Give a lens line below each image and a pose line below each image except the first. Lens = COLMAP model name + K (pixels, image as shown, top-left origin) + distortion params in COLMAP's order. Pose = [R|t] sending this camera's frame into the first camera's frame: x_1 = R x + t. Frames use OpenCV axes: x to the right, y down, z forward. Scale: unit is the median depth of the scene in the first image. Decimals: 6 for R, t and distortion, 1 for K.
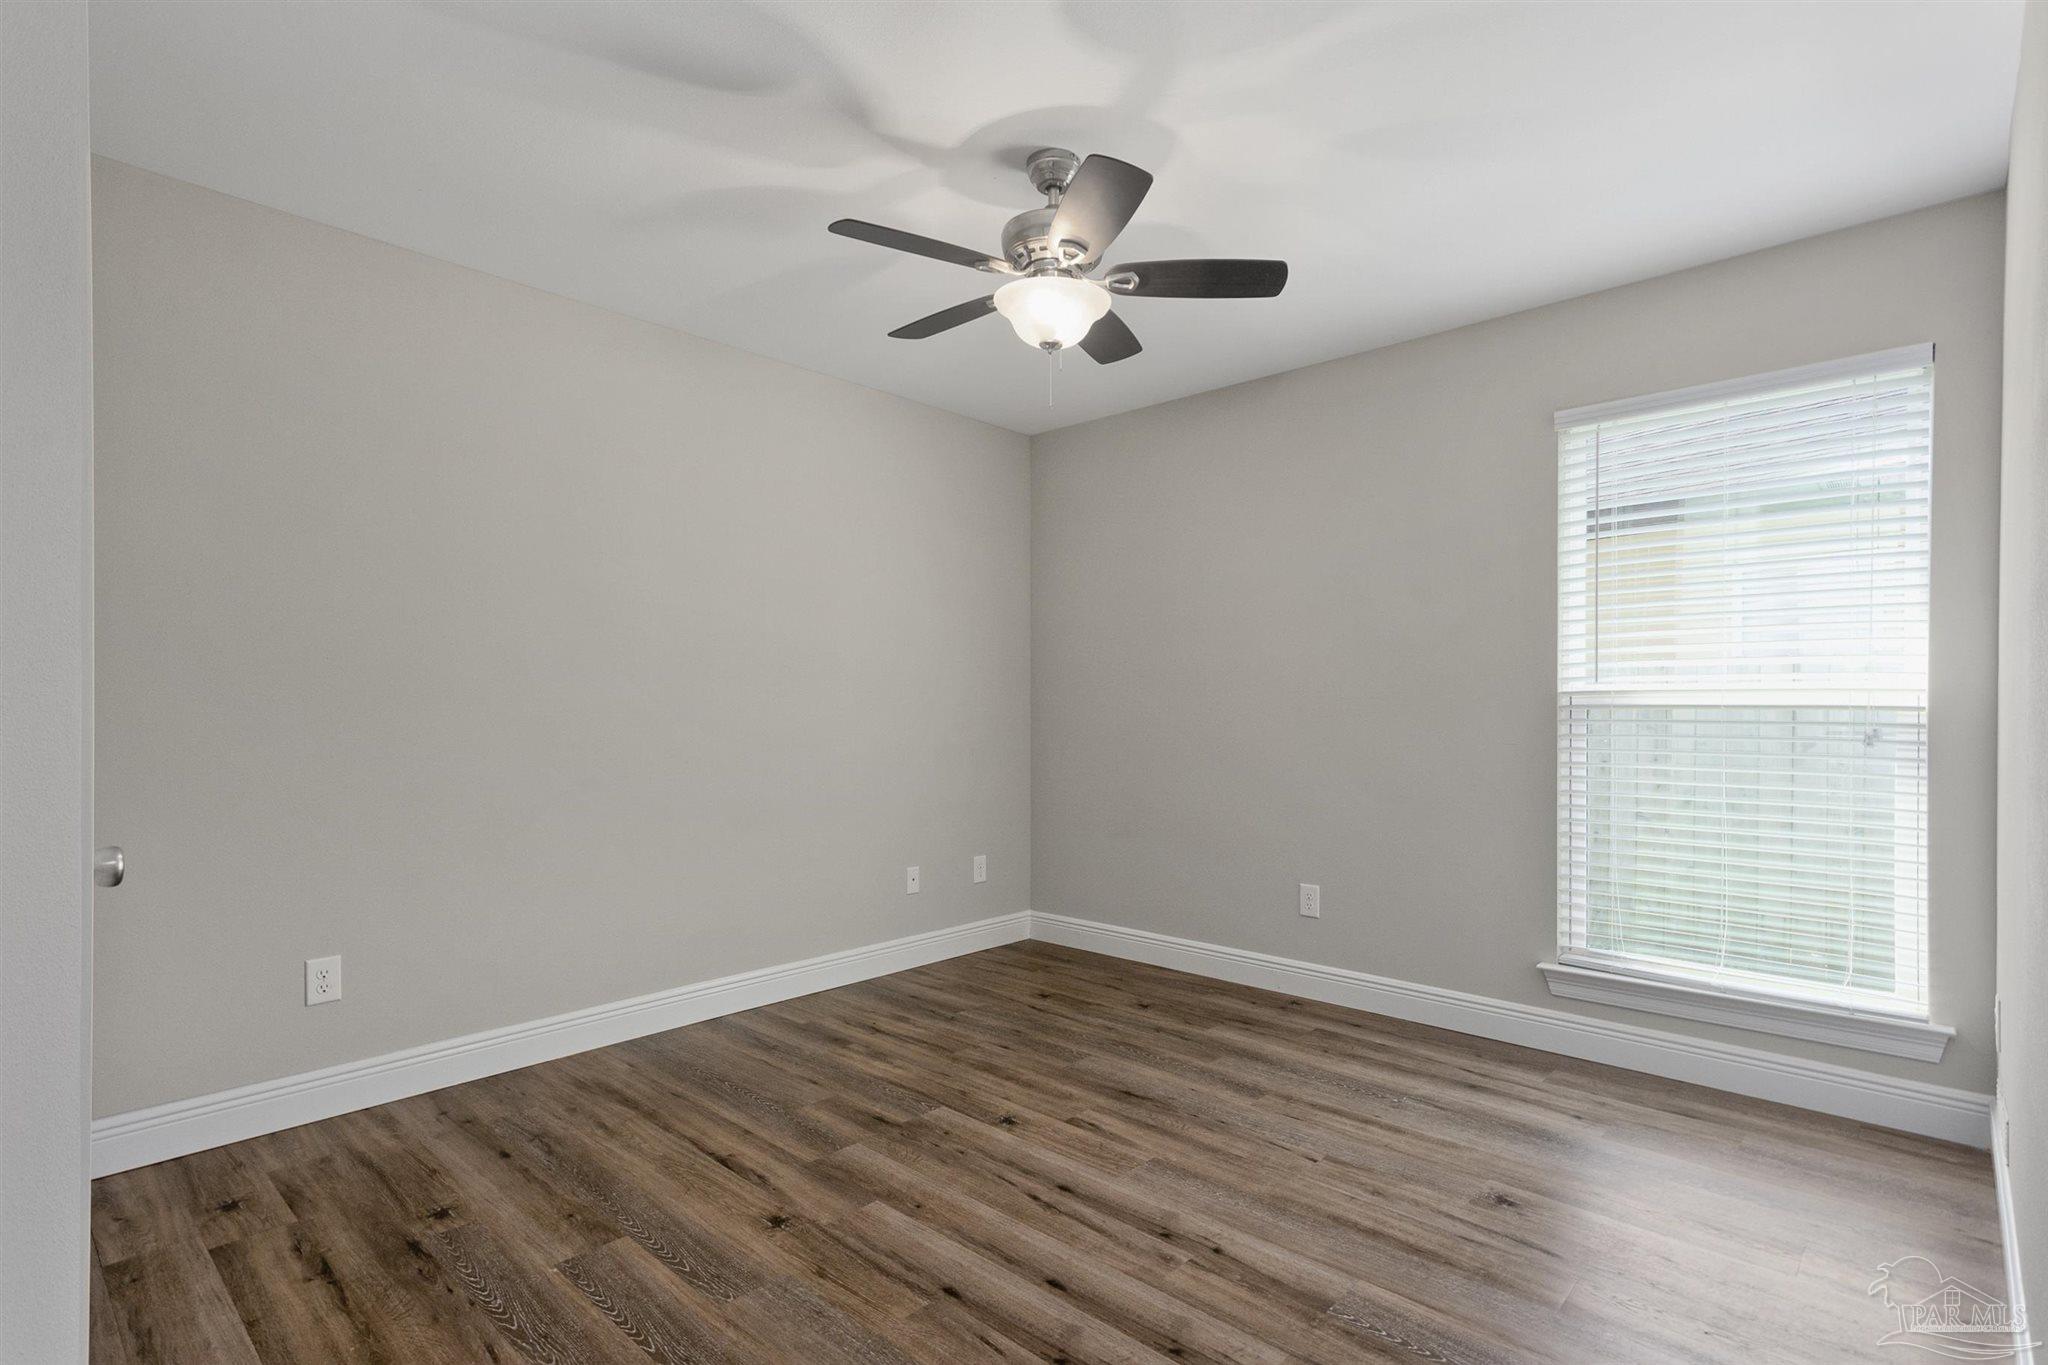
lens RADIAL K [[986.9, 0, 1016.6], [0, 986.9, 637.4], [0, 0, 1]] dist [0.011362, 0.000244]
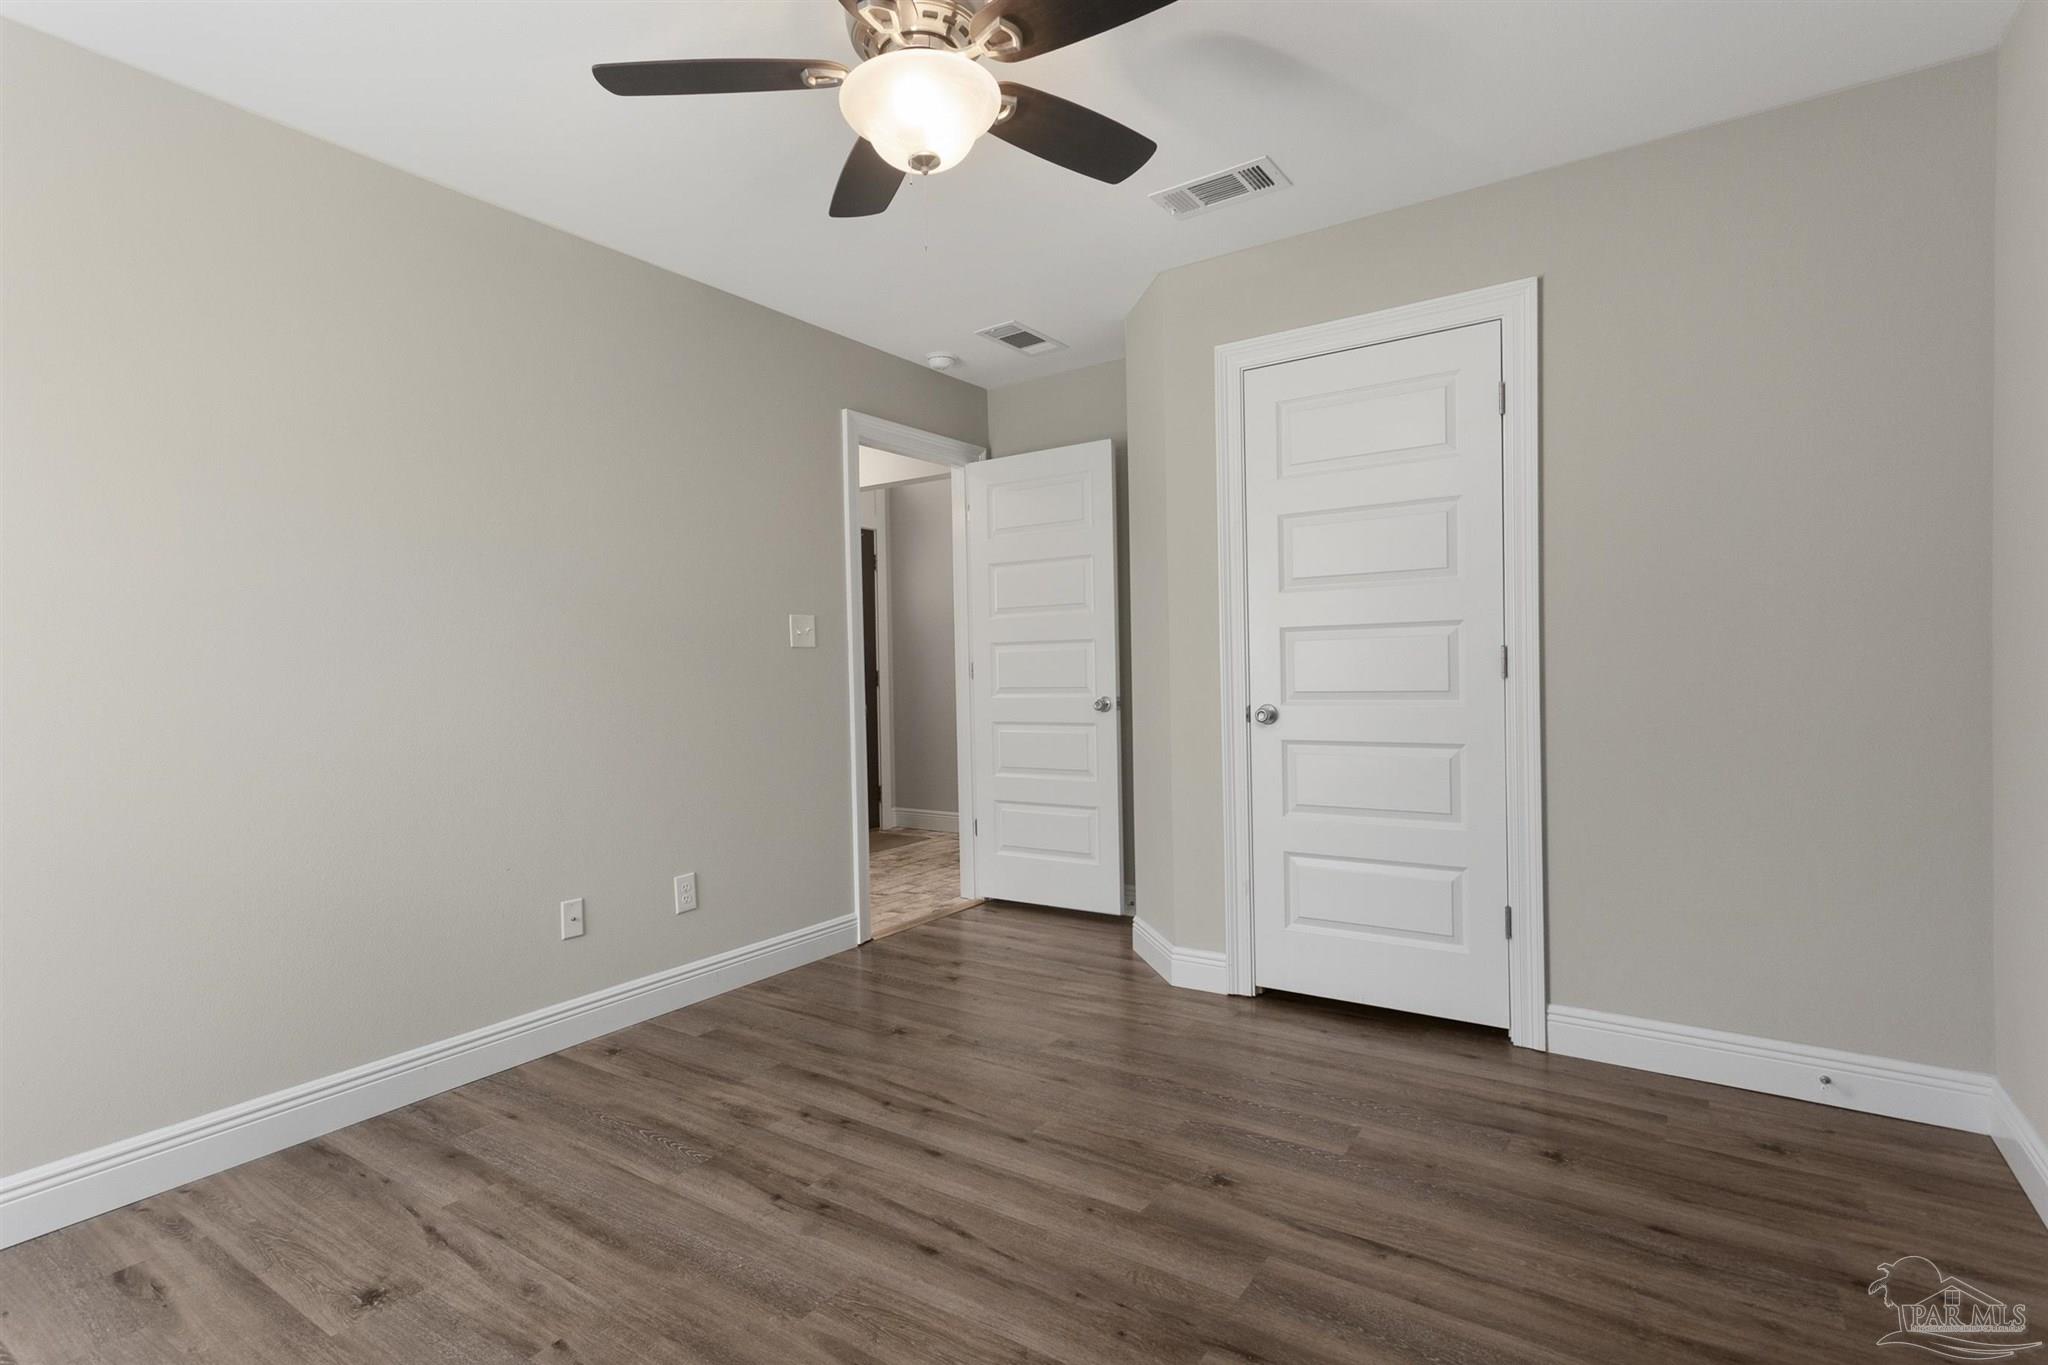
lens RADIAL K [[984.7, 0, 1017.2], [0, 984.7, 665.2], [0, 0, 1]] dist [0.011349, 0.000199]
pose [[-0.987392, 0.020771, -0.156928, 0.099176], [0.032226, 0.996969, -0.070809, 0.141220], [0.154982, -0.074973, -0.985068, 1.934302]]
